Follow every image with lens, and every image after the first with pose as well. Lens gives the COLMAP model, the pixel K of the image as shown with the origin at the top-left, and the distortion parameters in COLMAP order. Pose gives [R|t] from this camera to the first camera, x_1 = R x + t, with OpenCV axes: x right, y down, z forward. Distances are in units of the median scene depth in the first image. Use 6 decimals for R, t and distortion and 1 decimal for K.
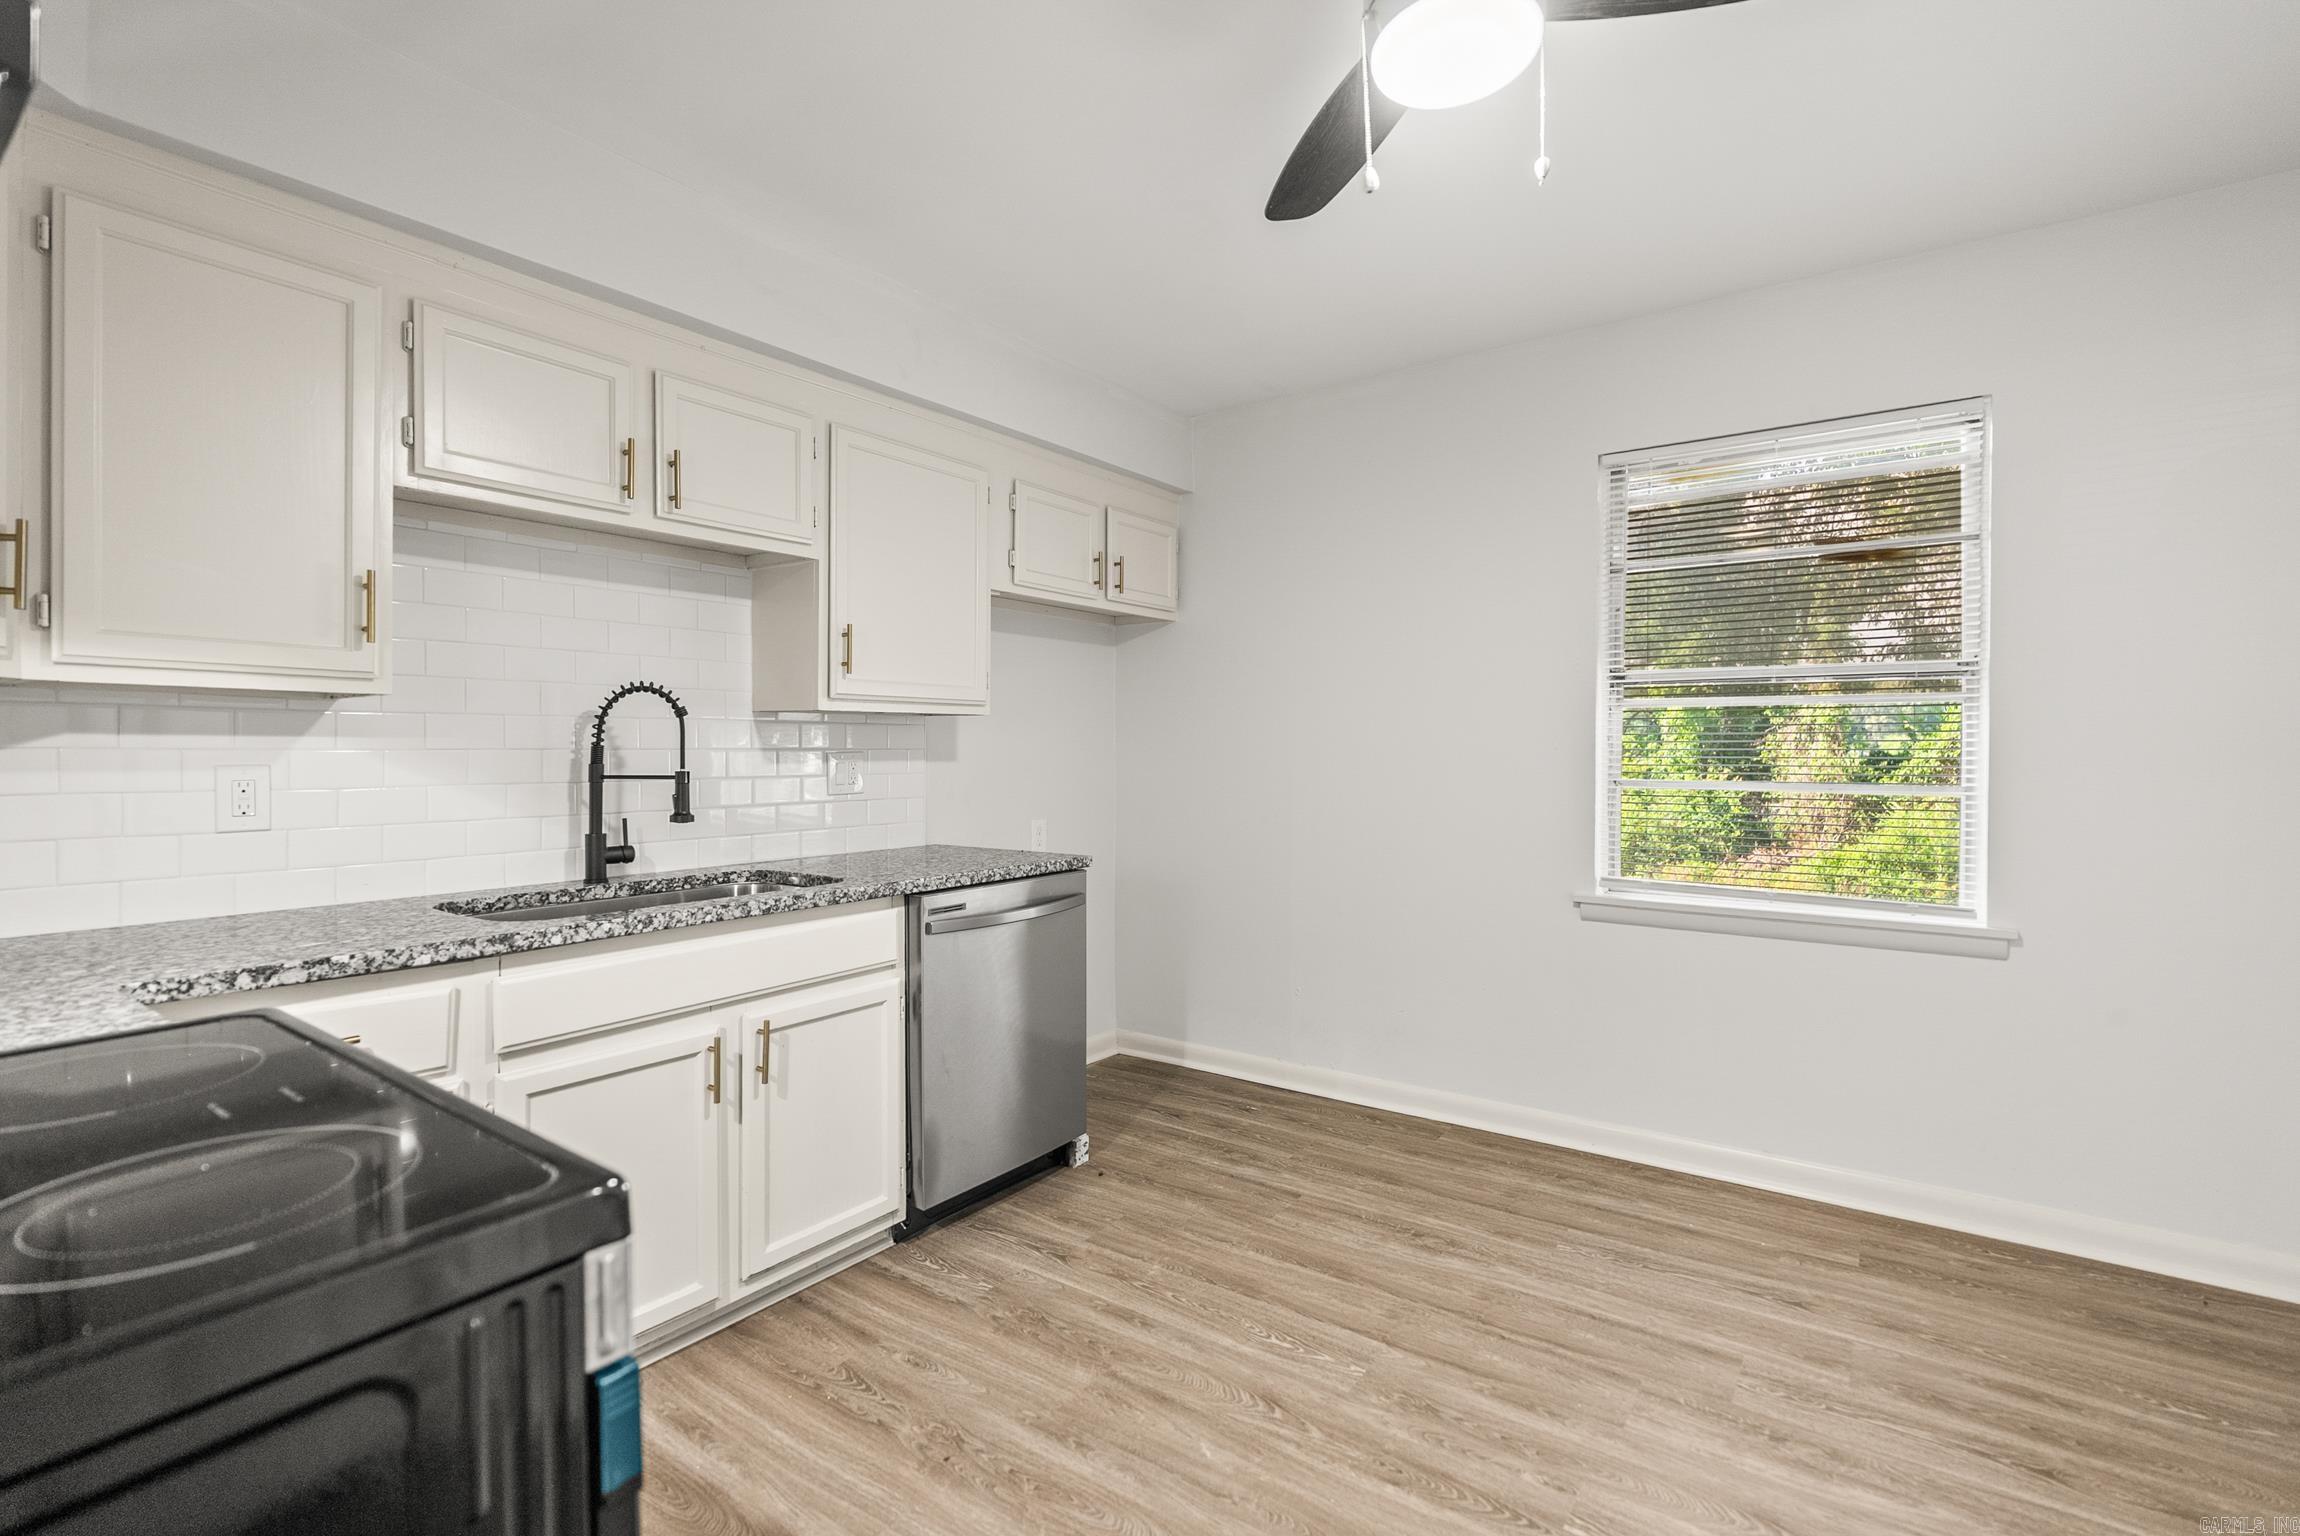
lens RADIAL K [[1033.6, 0, 1164.5], [0, 1033.6, 754.2], [0, 0, 1]] dist [-0.007265, 0.001475]
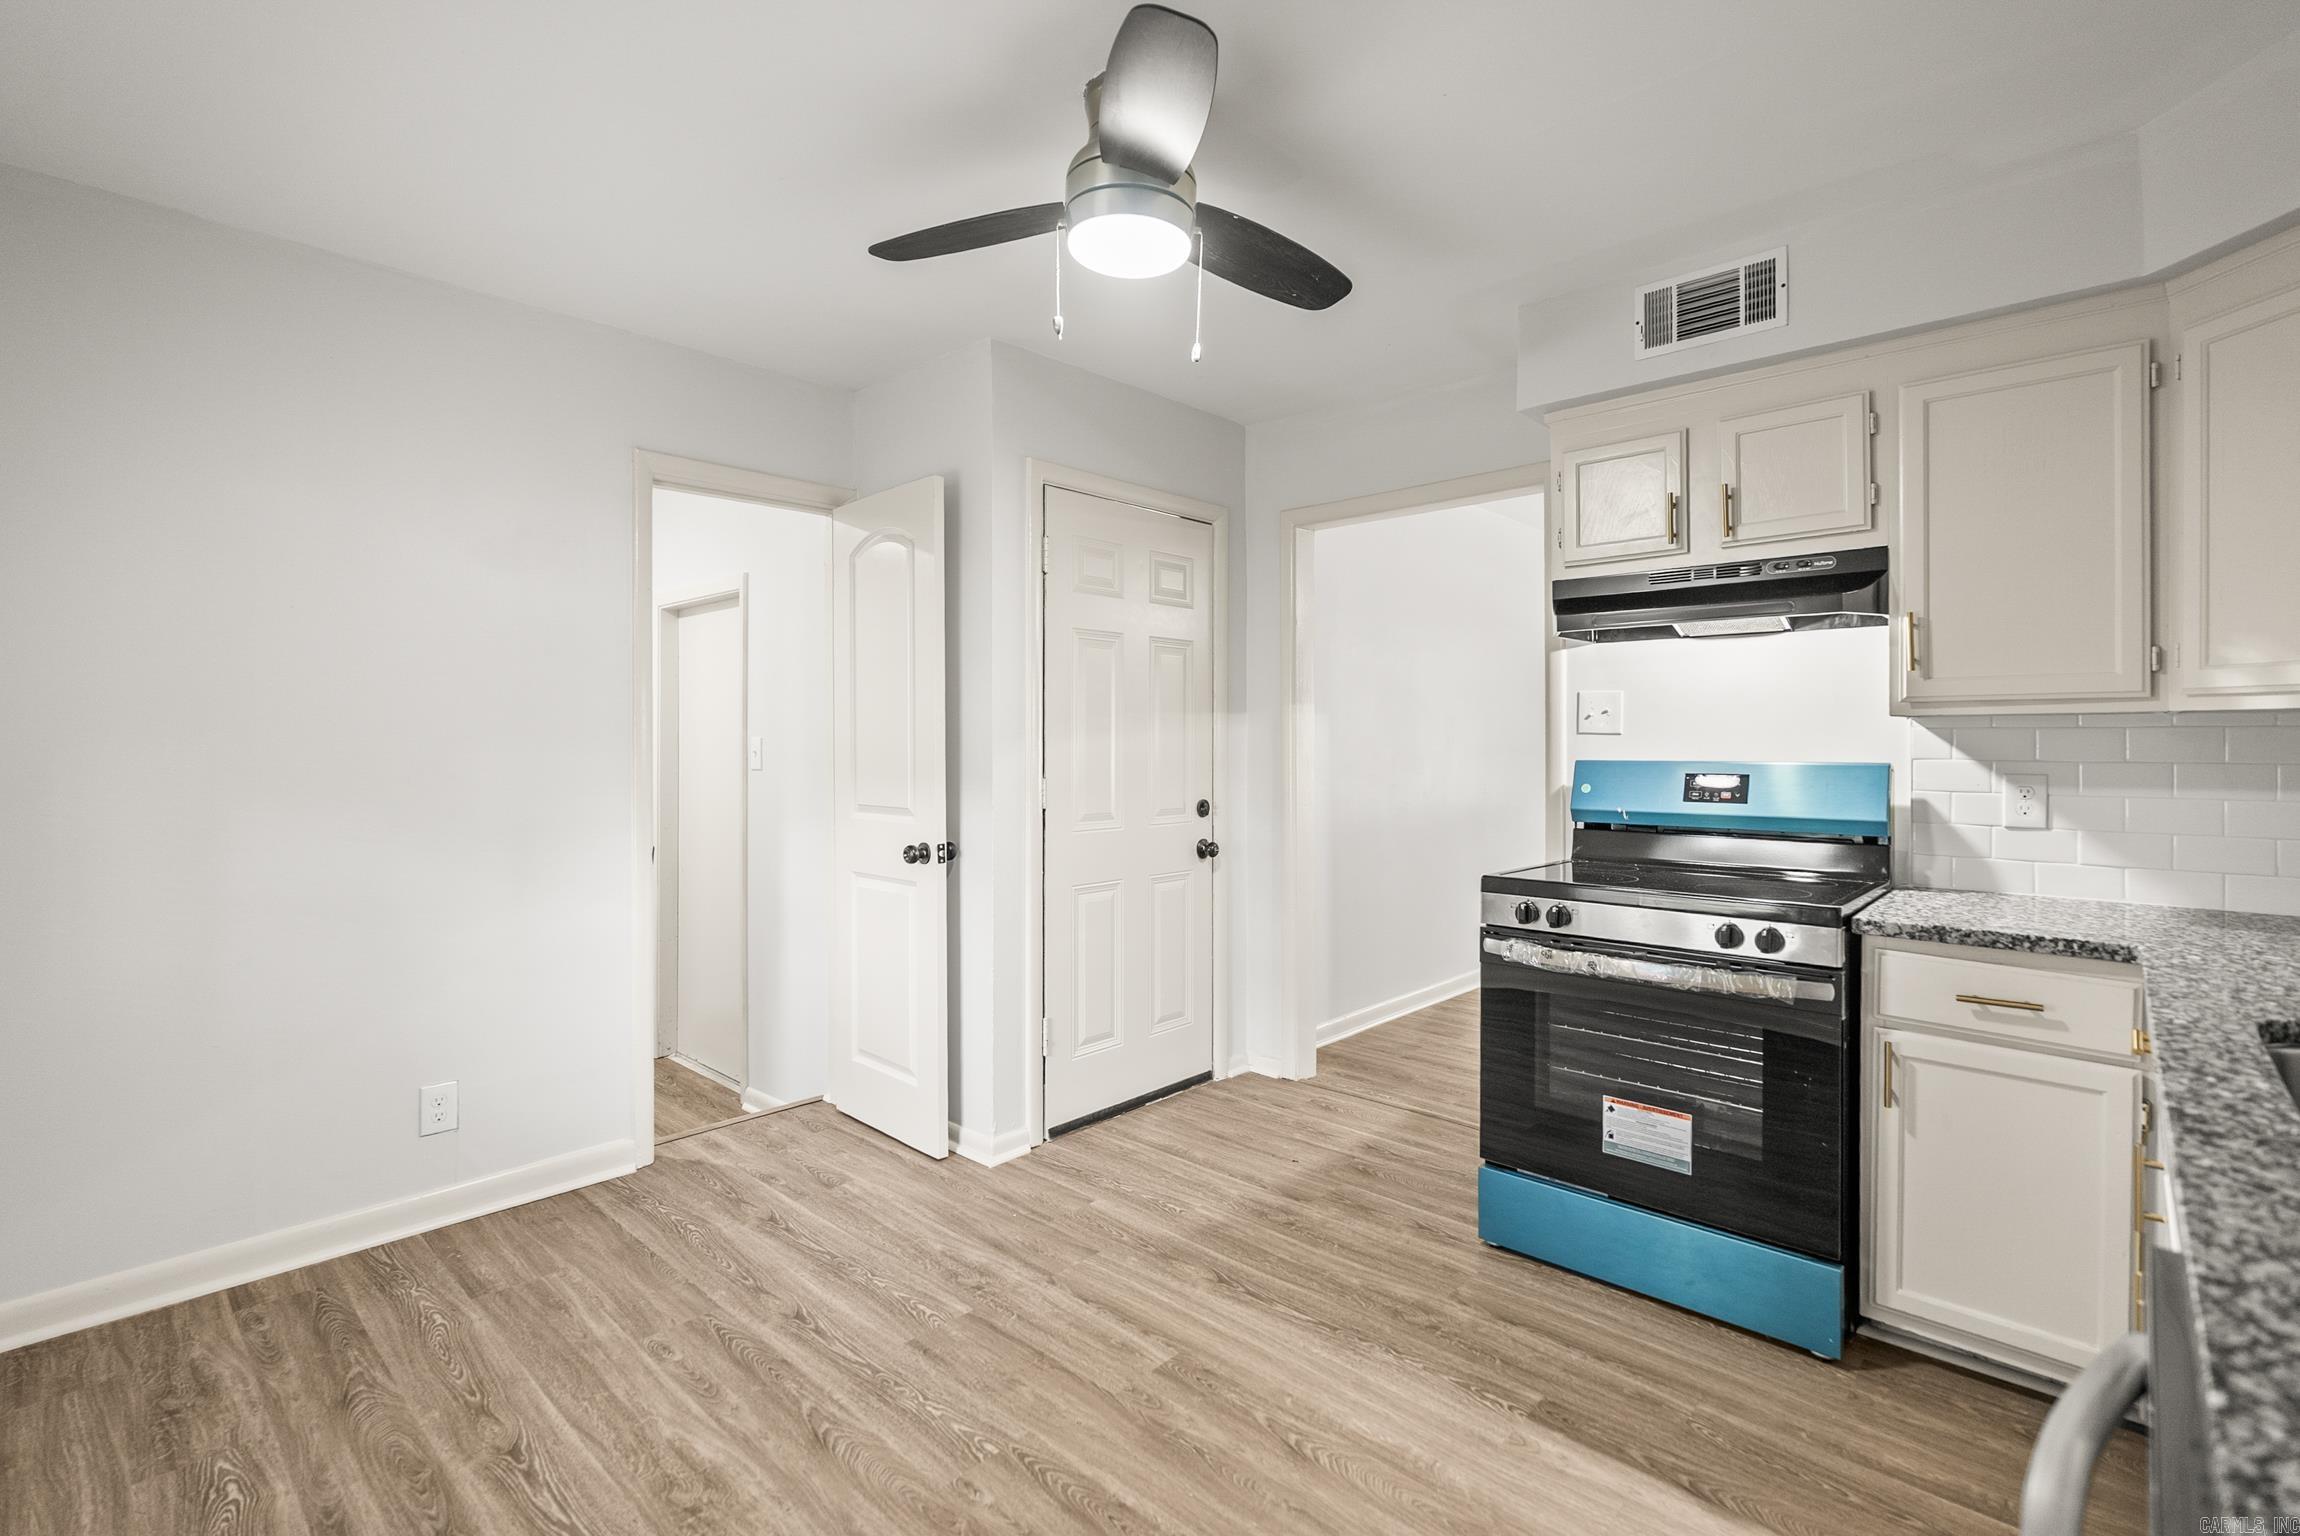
lens RADIAL K [[1033.6, 0, 1168.1], [0, 1033.6, 751.4], [0, 0, 1]] dist [-0.007265, 0.001475]
pose [[-0.991986, 0.000368, 0.126346, 0.037851], [0.001344, 0.999970, 0.007644, -0.021521], [-0.126339, 0.007752, -0.991957, 1.398144]]
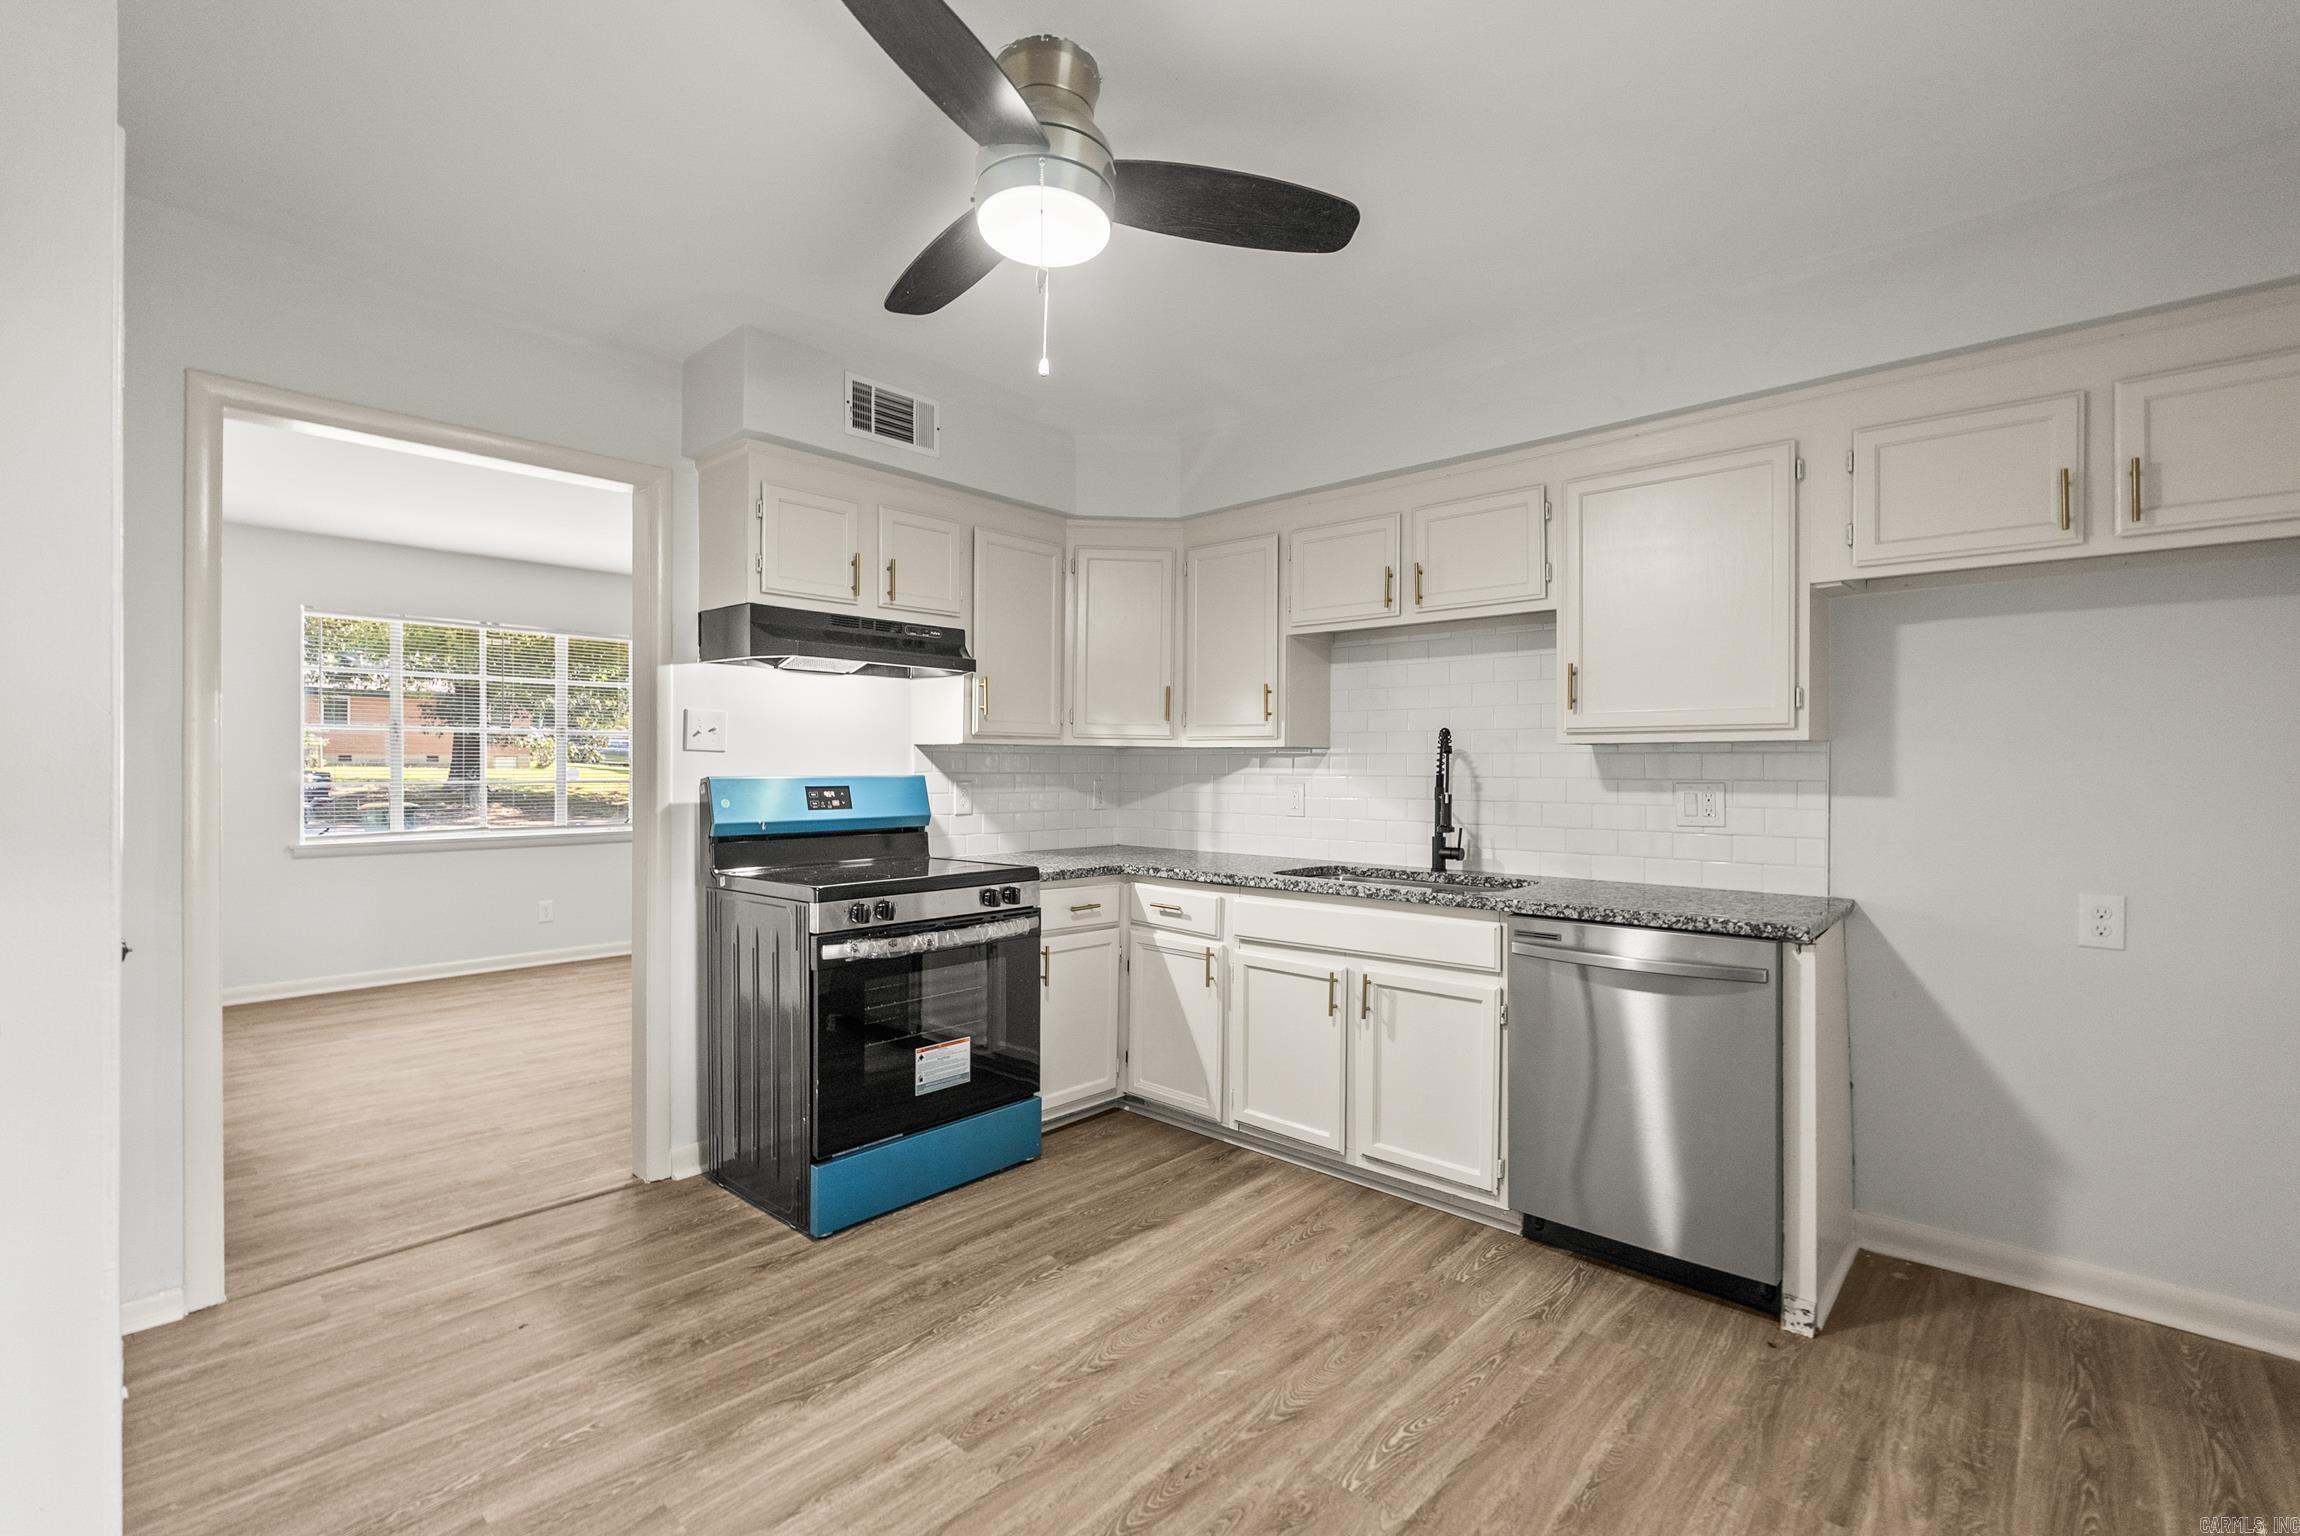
lens RADIAL K [[1033.6, 0, 1140.8], [0, 1033.6, 768.5], [0, 0, 1]] dist [-0.007265, 0.001475]
pose [[-0.122822, 0.004771, -0.992417, 0.914315], [-0.008037, 0.999951, 0.005802, -0.021329], [0.992396, 0.008689, -0.122778, 0.773208]]
